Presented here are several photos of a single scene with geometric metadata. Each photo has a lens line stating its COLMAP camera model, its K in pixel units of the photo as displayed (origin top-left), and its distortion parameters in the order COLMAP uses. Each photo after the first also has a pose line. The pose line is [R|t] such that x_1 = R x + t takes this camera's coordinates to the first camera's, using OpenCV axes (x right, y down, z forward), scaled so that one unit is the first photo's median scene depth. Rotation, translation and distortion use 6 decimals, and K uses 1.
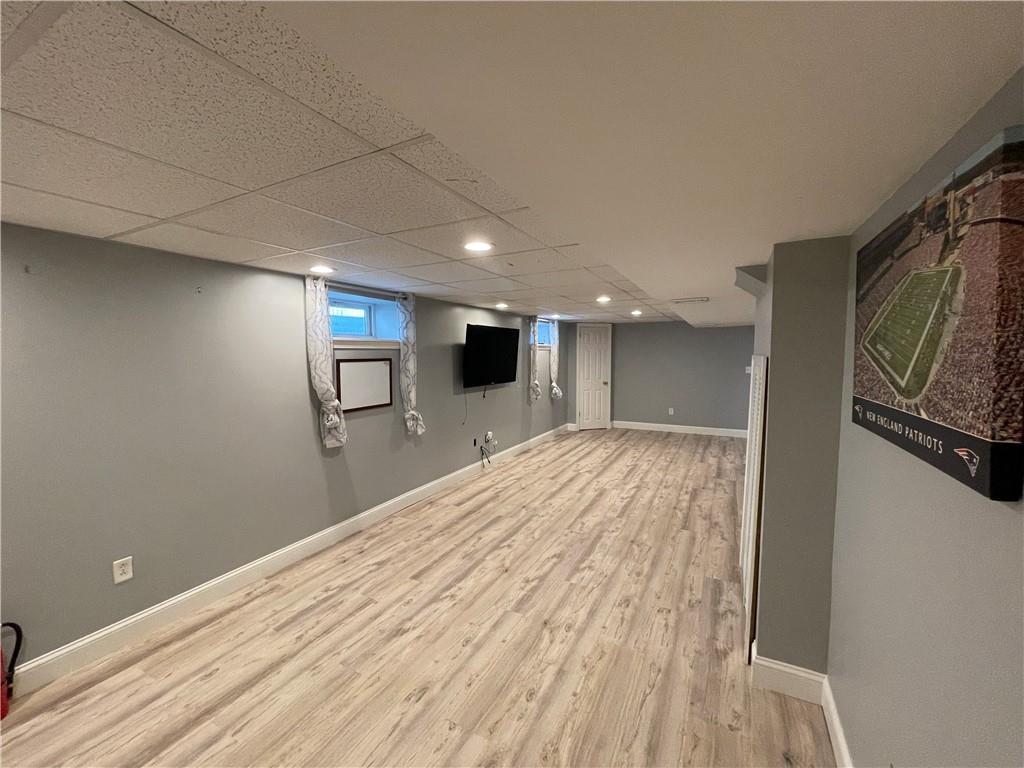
lens RADIAL K [[412.4, 0, 509.9], [0, 412.4, 388.0], [0, 0, 1]] dist [-0.003907, -0.000443]
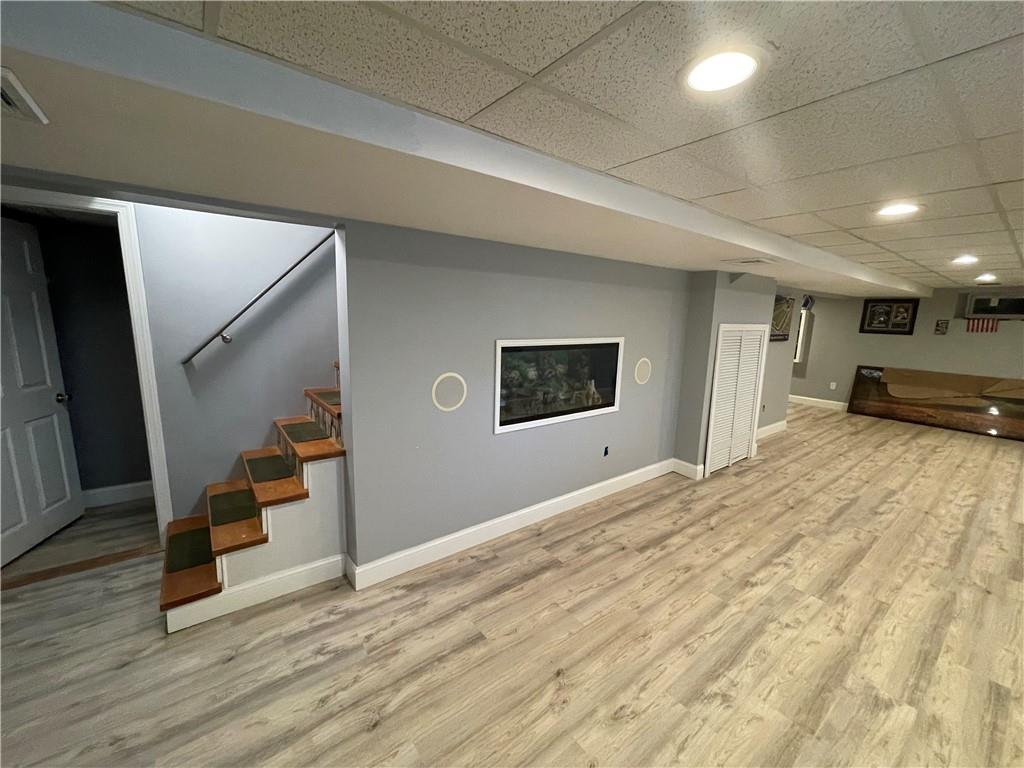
lens RADIAL K [[412.4, 0, 508.5], [0, 412.4, 387.0], [0, 0, 1]] dist [-0.003907, -0.000443]
pose [[-0.907275, -0.081447, 0.412576, 0.488249], [0.022639, 0.970184, 0.241308, -0.170200], [-0.419929, 0.228273, -0.878380, 1.925866]]
